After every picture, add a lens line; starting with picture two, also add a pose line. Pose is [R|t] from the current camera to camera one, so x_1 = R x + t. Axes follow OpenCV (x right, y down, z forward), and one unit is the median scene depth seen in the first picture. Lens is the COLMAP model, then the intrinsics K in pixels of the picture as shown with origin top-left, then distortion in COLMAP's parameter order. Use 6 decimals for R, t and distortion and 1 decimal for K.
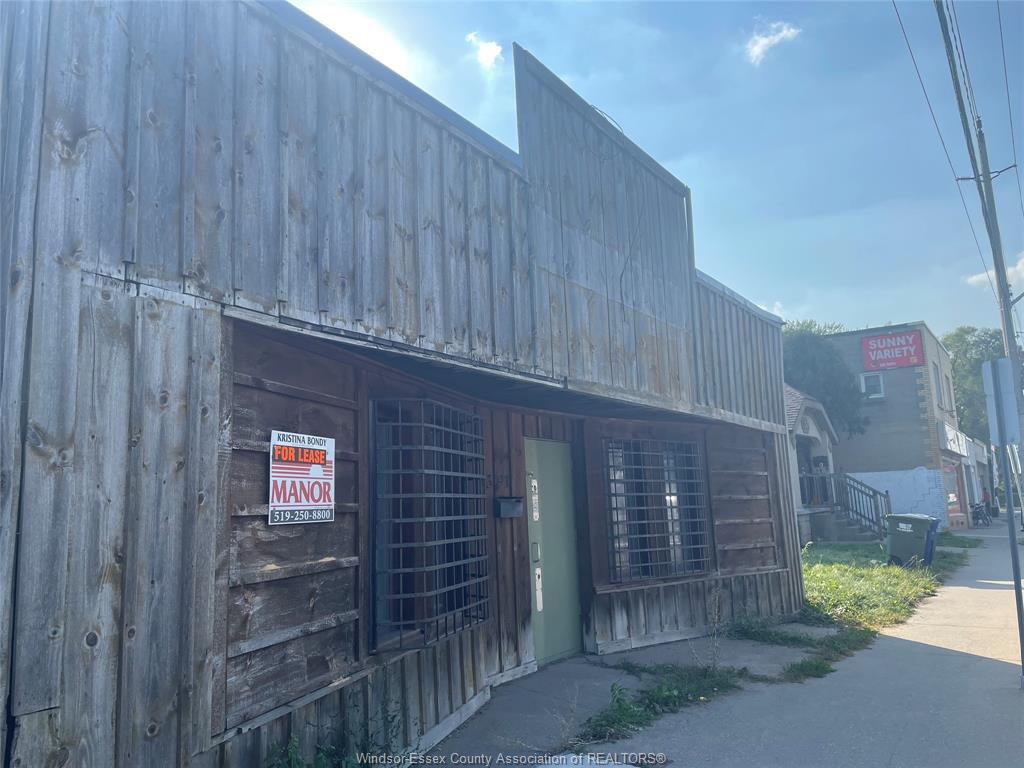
lens RADIAL K [[778.2, 0, 505.9], [0, 778.2, 386.7], [0, 0, 1]] dist [0.093190, -0.126457]
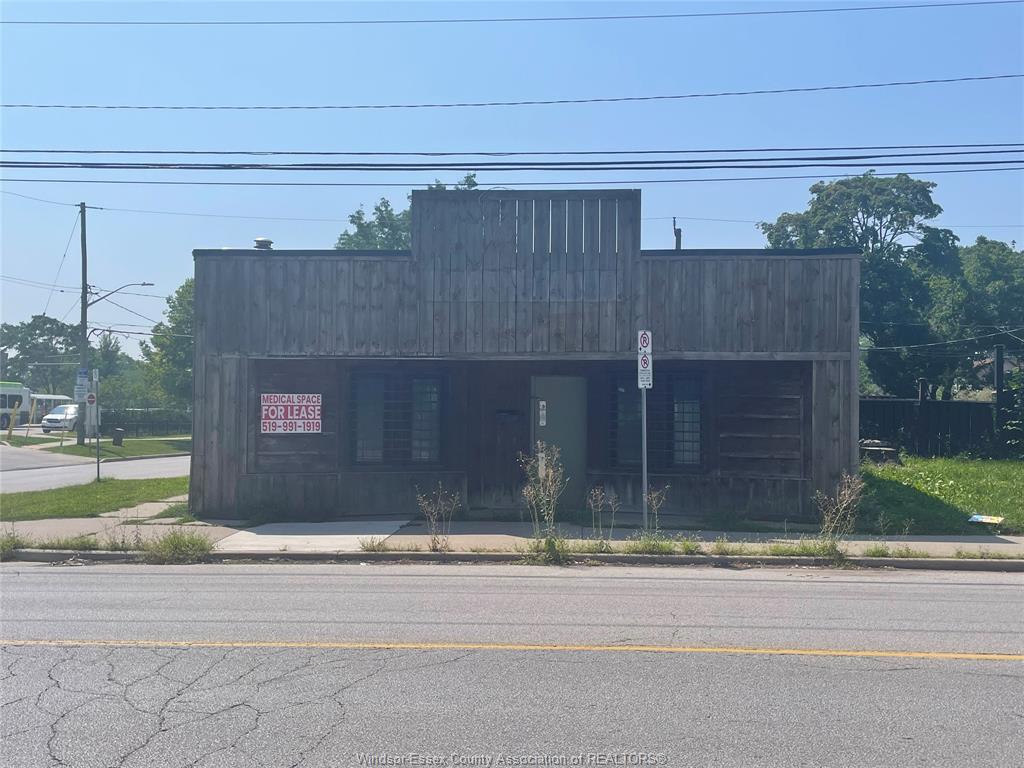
lens RADIAL K [[1086.5, 0, 516.6], [0, 1086.5, 398.6], [0, 0, 1]] dist [0.123176, -0.256197]
pose [[0.519128, 0.026144, -0.854296, 3.634956], [0.108422, 0.989443, 0.096164, -0.208238], [0.847792, -0.142546, 0.510813, -0.405442]]
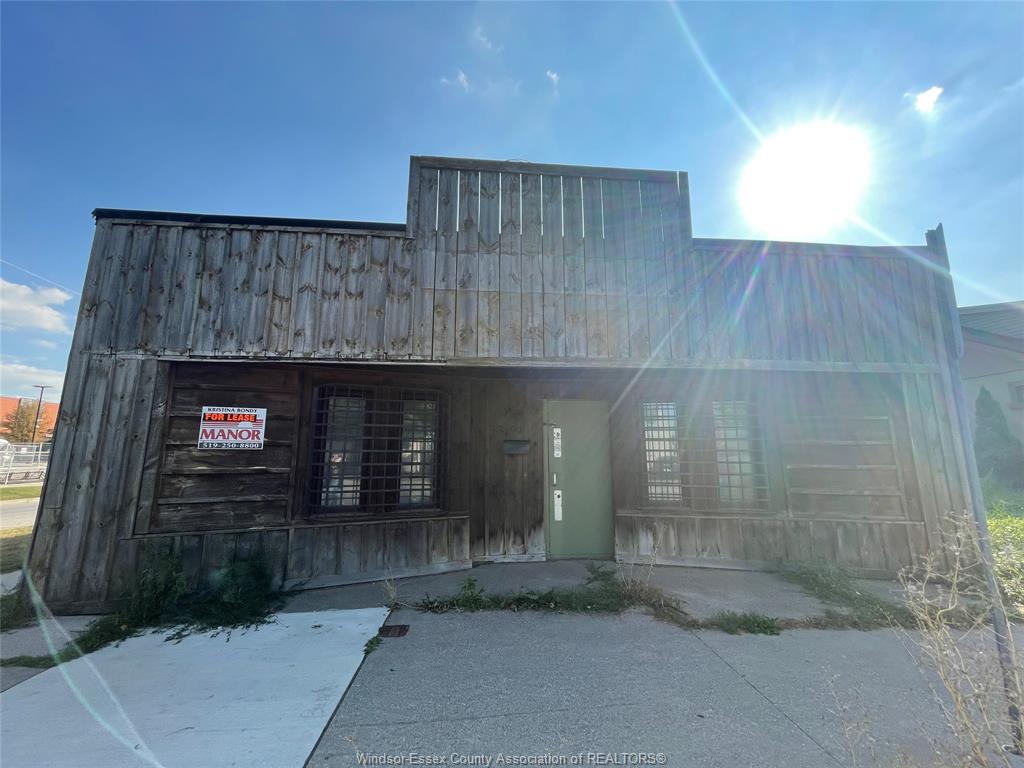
lens RADIAL K [[418.9, 0, 512.0], [0, 418.9, 384.0], [0, 0, 1]] dist [-0.002499, -0.000115]
pose [[0.633857, -0.096126, -0.767454, 1.065890], [0.098937, 0.994172, -0.042809, 0.117585], [0.767097, -0.048795, 0.639673, 0.834164]]
